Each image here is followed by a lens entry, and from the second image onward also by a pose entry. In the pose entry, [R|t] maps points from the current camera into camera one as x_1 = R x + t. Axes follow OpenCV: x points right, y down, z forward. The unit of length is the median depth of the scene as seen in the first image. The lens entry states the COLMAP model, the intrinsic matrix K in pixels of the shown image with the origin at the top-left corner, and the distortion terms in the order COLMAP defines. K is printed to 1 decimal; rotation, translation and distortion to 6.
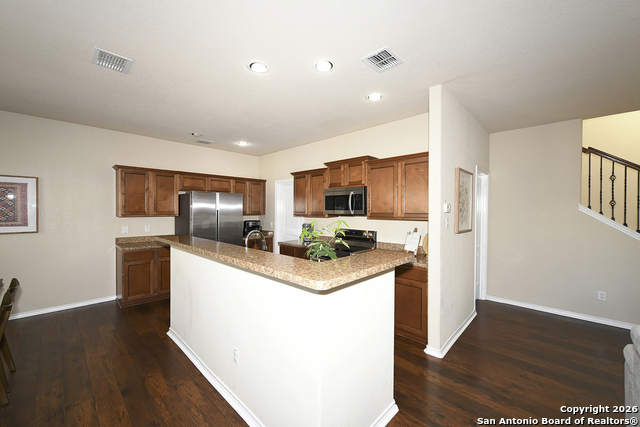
lens RADIAL K [[254.3, 0, 321.4], [0, 254.3, 214.5], [0, 0, 1]] dist [0.001703, 0.000167]
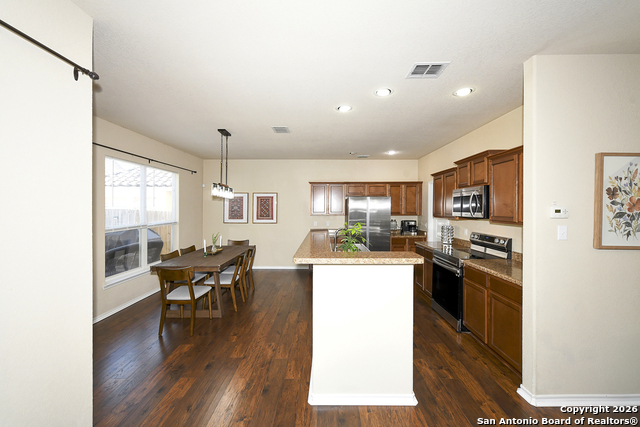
lens RADIAL K [[255.9, 0, 322.9], [0, 255.9, 209.6], [0, 0, 1]] dist [-0.000380, -0.000057]
pose [[0.686257, 0.001871, -0.727357, 0.406413], [-0.011472, 0.999900, -0.008251, -0.013834], [0.727269, 0.014006, 0.686210, -0.007975]]
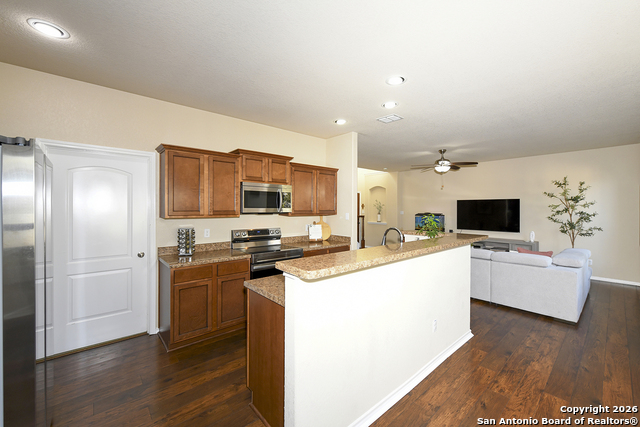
lens RADIAL K [[255.9, 0, 322.9], [0, 255.9, 209.6], [0, 0, 1]] dist [-0.000380, -0.000057]
pose [[0.091789, -0.007506, 0.995750, -0.840940], [0.018492, 0.999812, 0.005832, -0.013651], [-0.995607, 0.017878, 0.091911, 0.733621]]
